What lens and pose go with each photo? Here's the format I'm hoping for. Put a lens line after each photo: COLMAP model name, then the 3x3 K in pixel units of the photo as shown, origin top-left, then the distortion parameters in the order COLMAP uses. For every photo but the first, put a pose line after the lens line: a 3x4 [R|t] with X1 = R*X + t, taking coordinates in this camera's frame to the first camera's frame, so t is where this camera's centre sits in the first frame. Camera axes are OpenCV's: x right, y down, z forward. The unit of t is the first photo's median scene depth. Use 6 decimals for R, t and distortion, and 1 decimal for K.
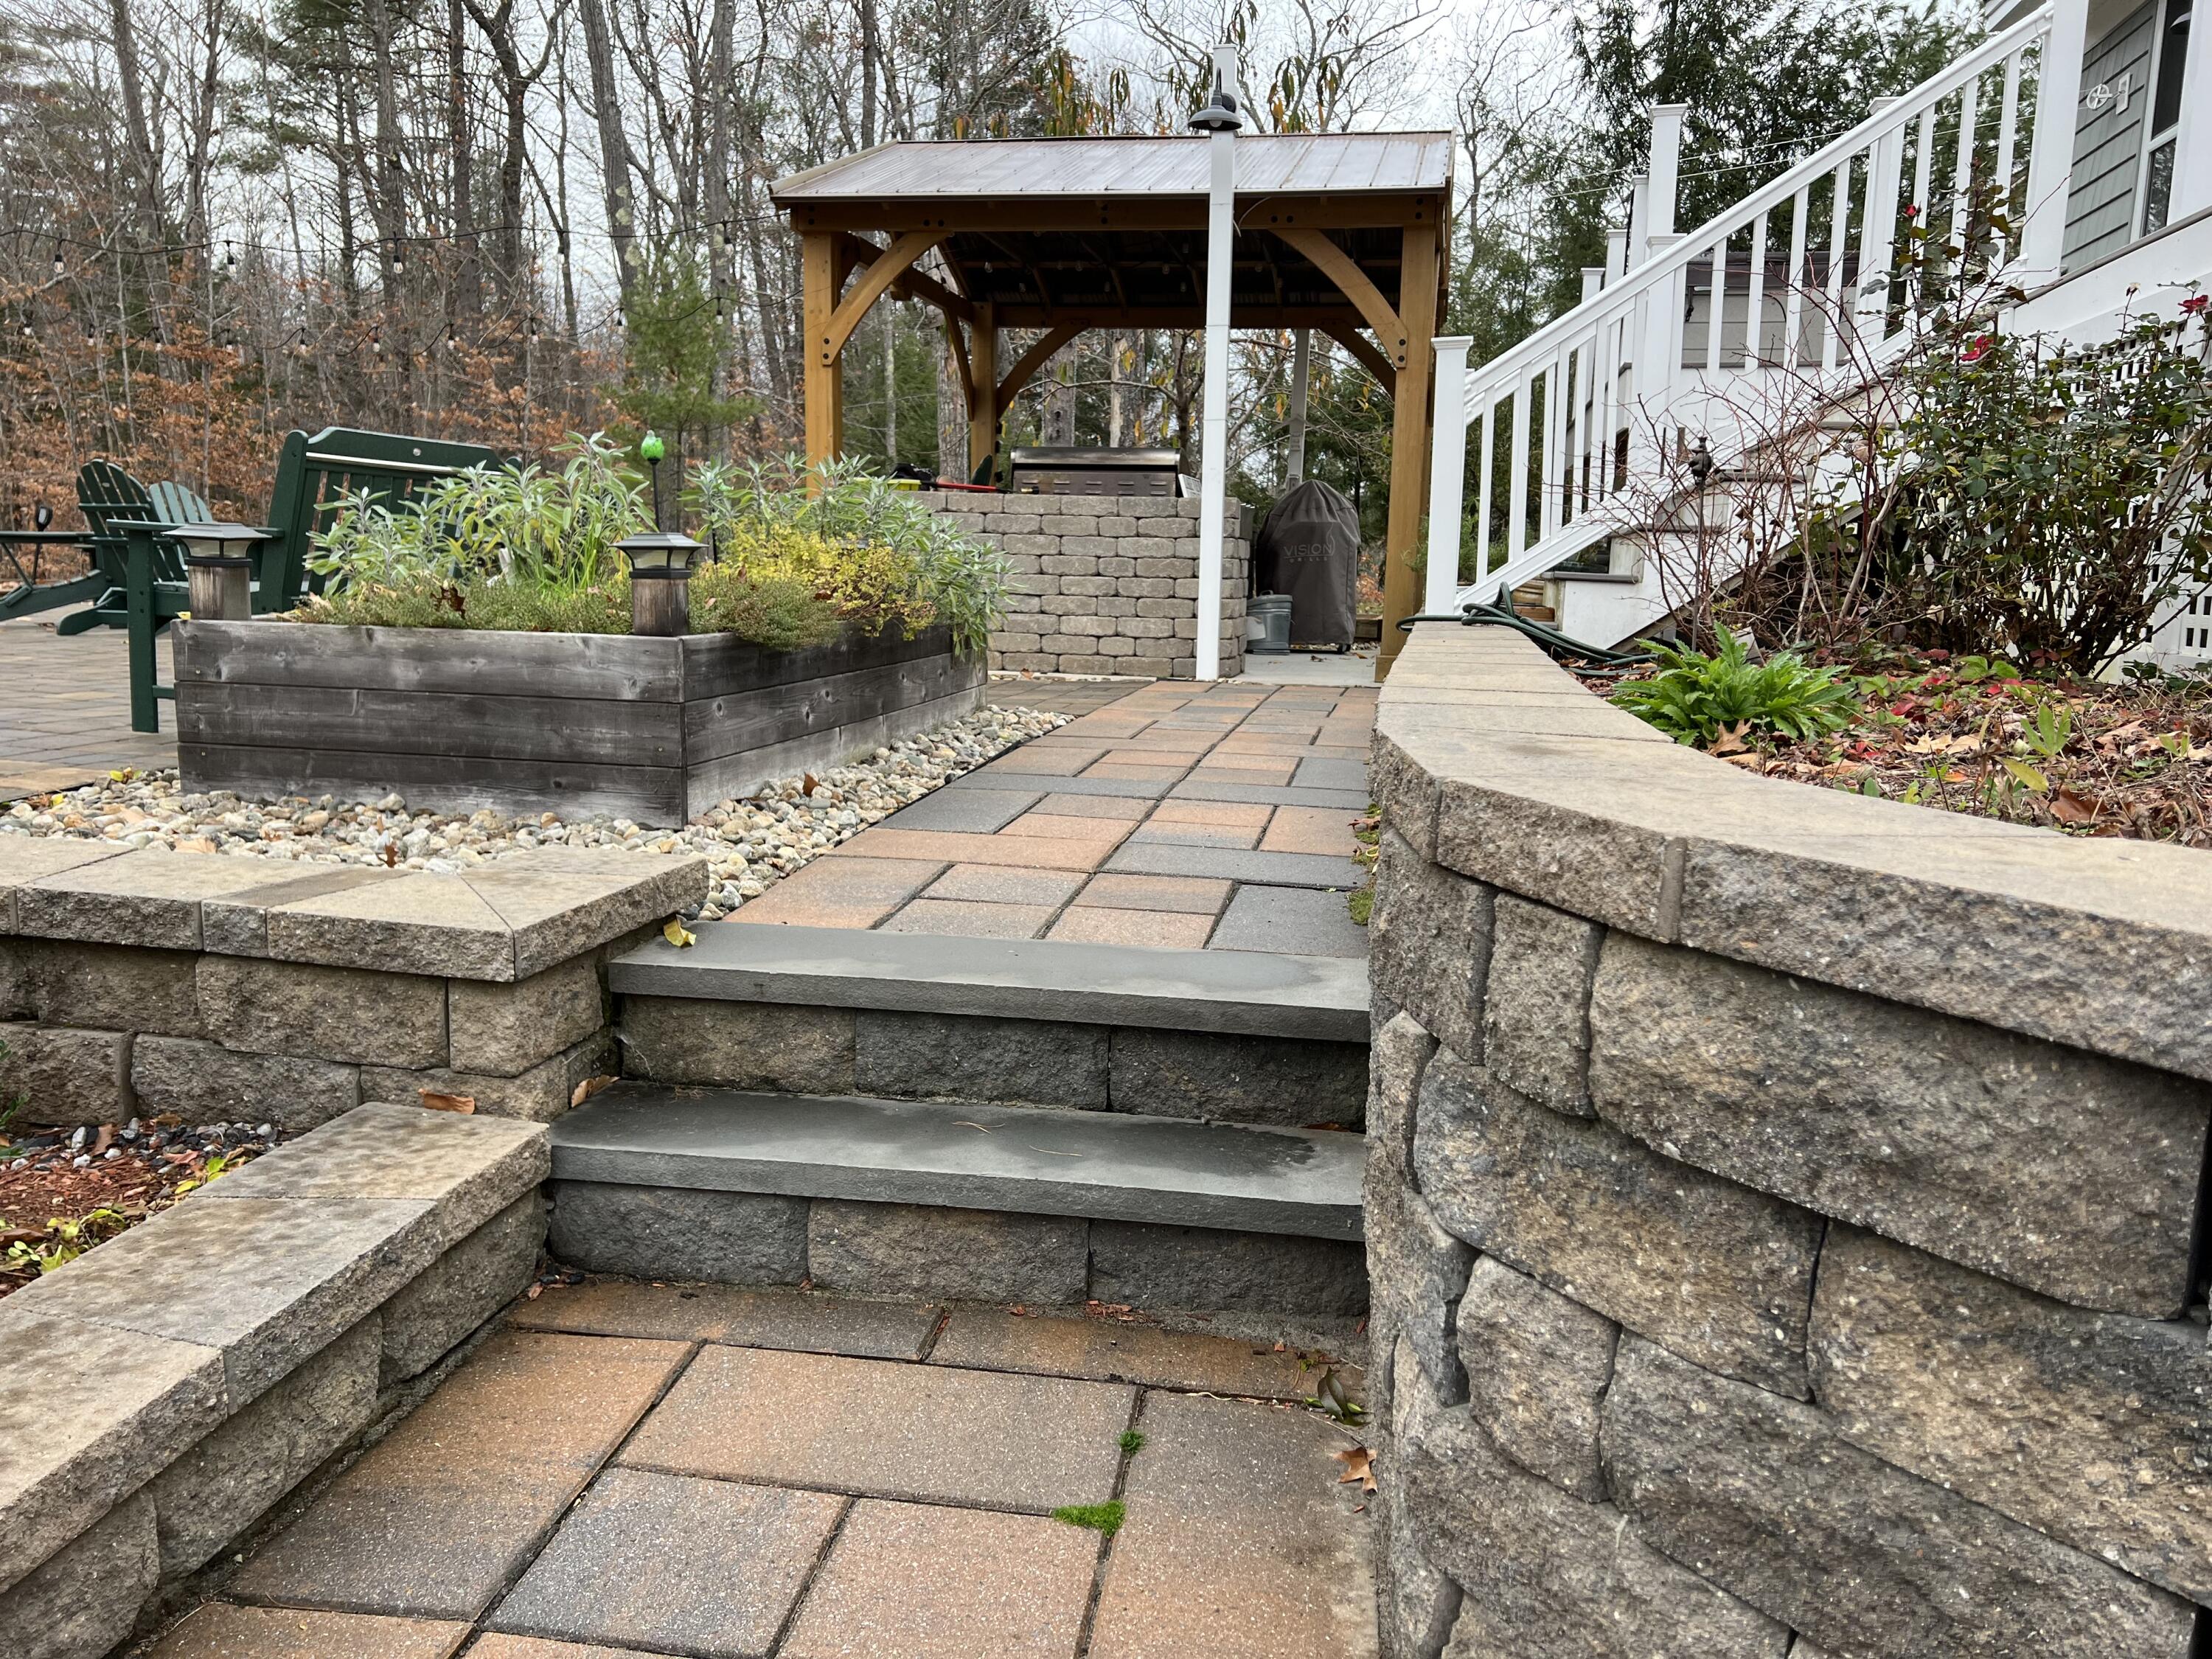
lens RADIAL K [[1660.5, 0, 1103.0], [0, 1660.5, 823.3], [0, 0, 1]] dist [0.033544, 0.001422]
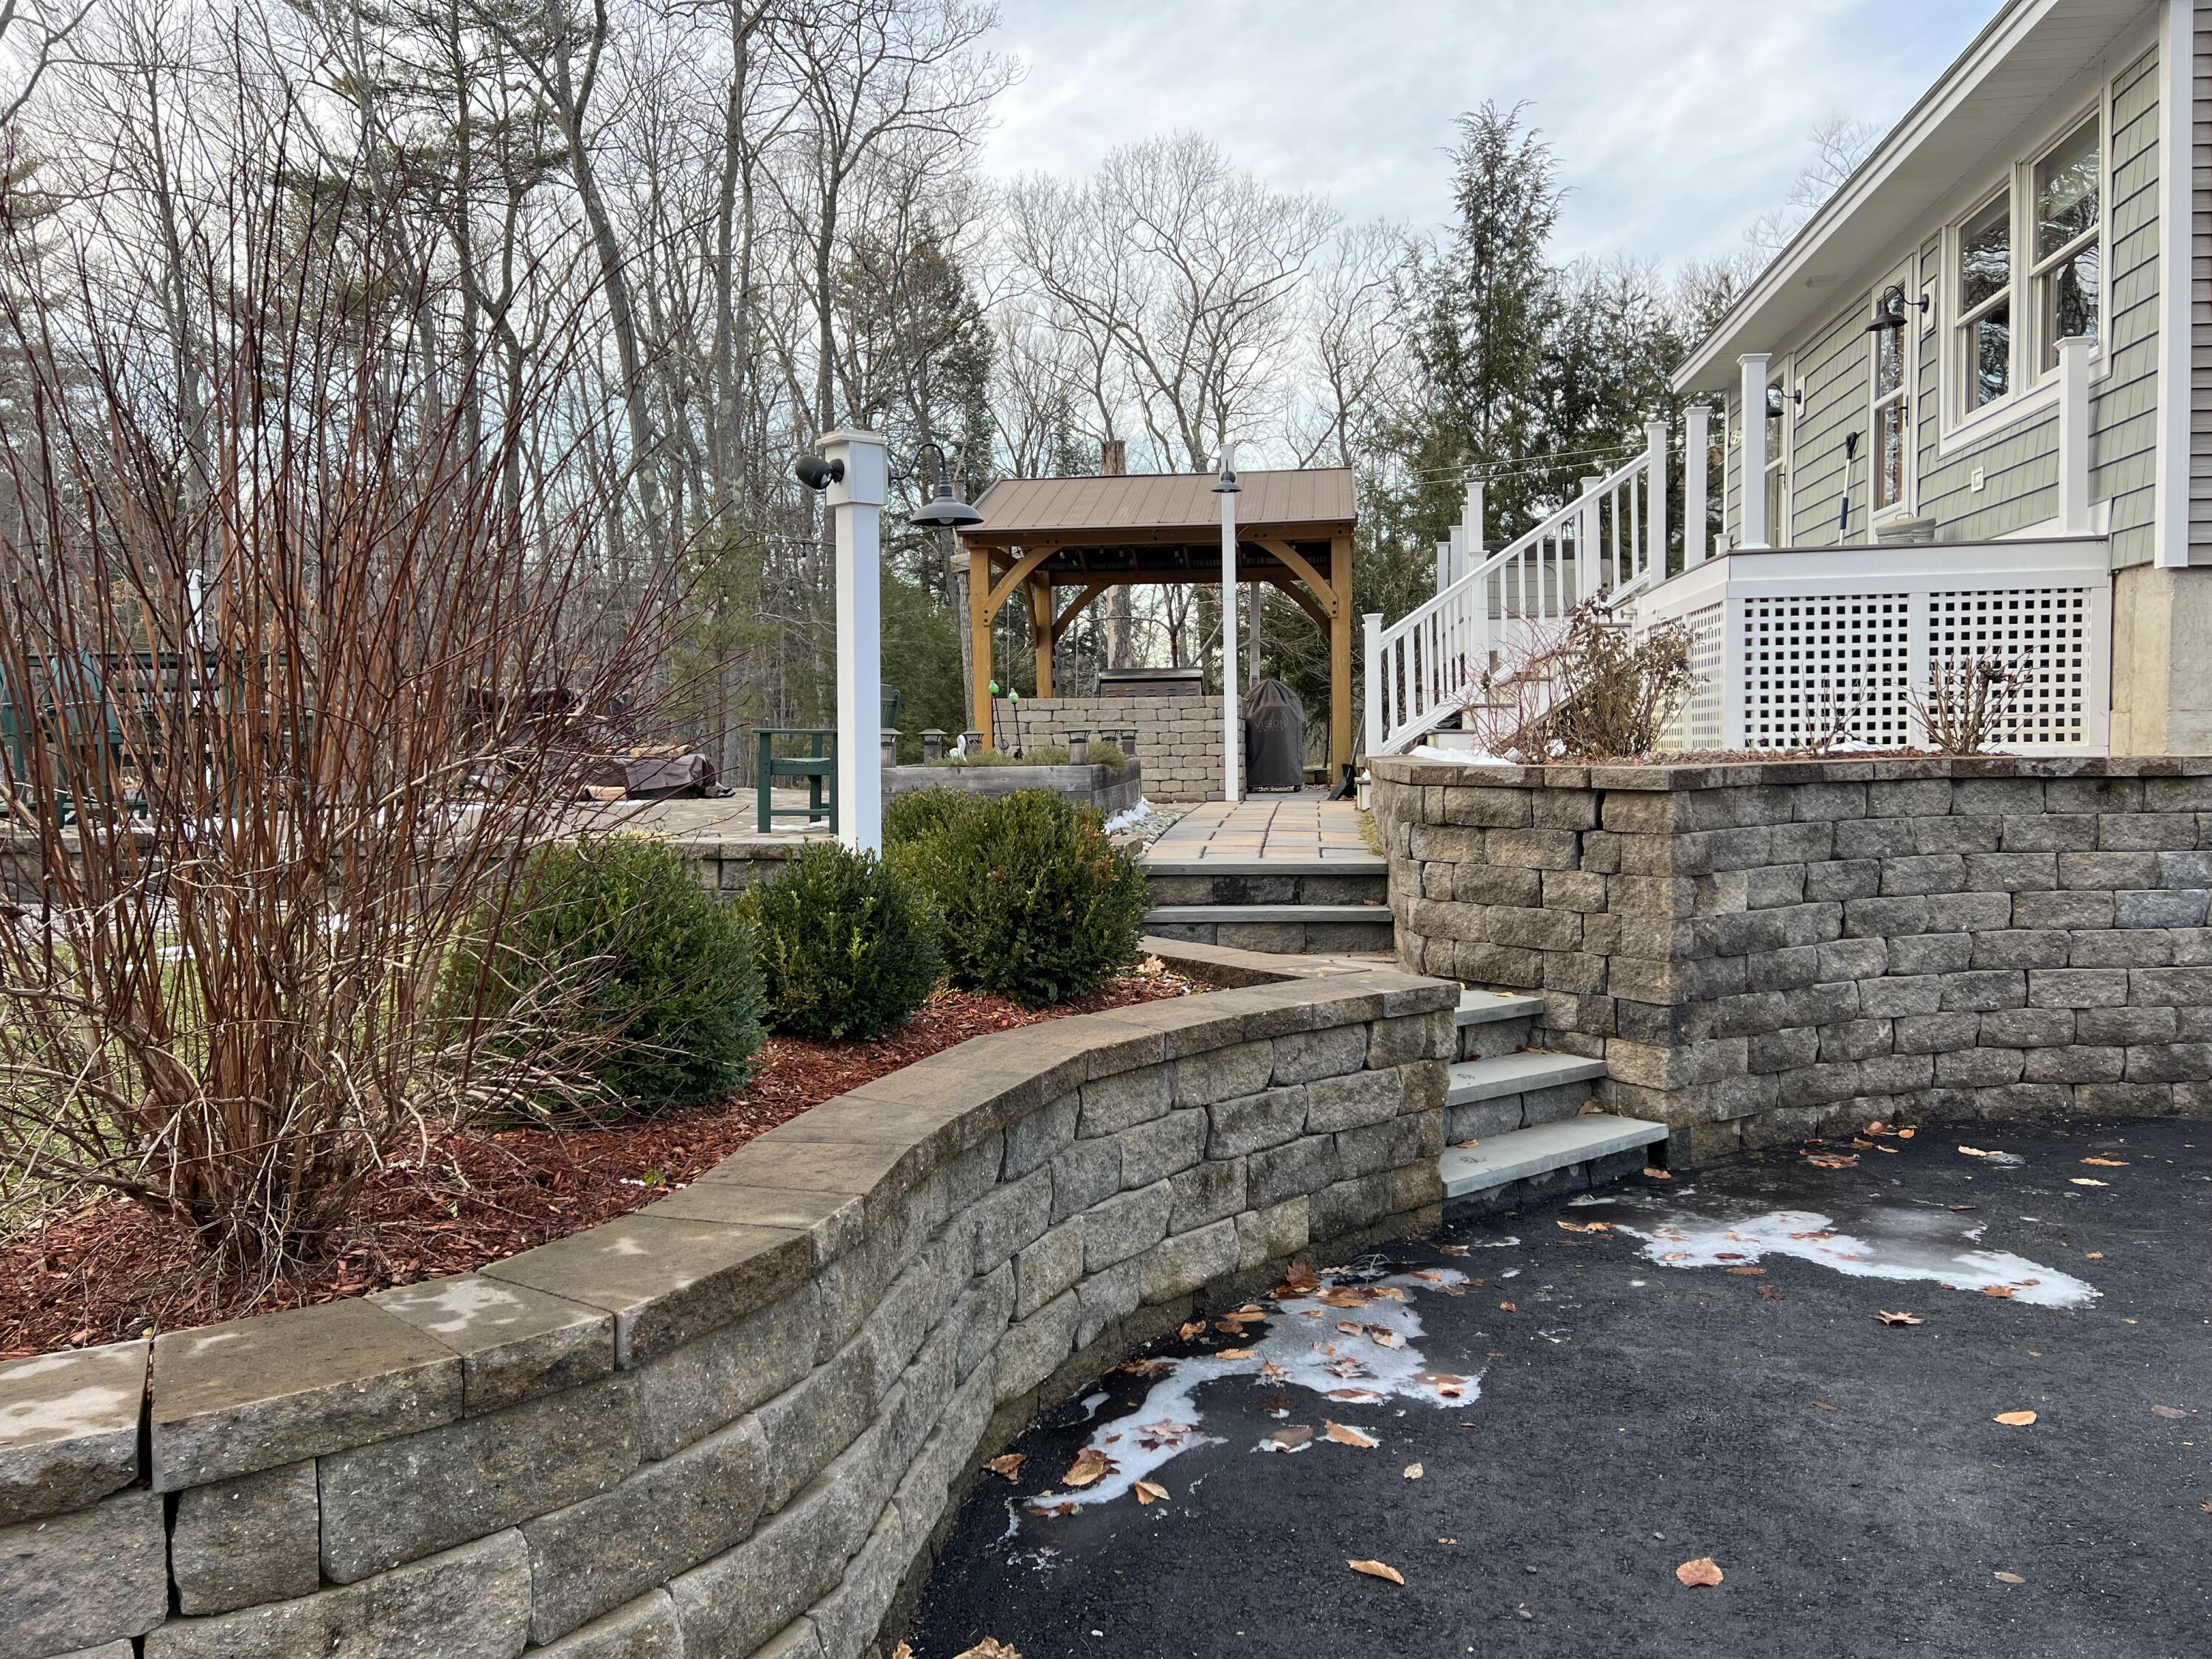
lens RADIAL K [[1660.5, 0, 1111.6], [0, 1660.5, 835.2], [0, 0, 1]] dist [0.033544, 0.001422]
pose [[0.996362, -0.052999, 0.066738, -0.182634], [0.059469, 0.993306, -0.099029, 0.108867], [-0.061043, 0.102638, 0.992844, -0.681915]]
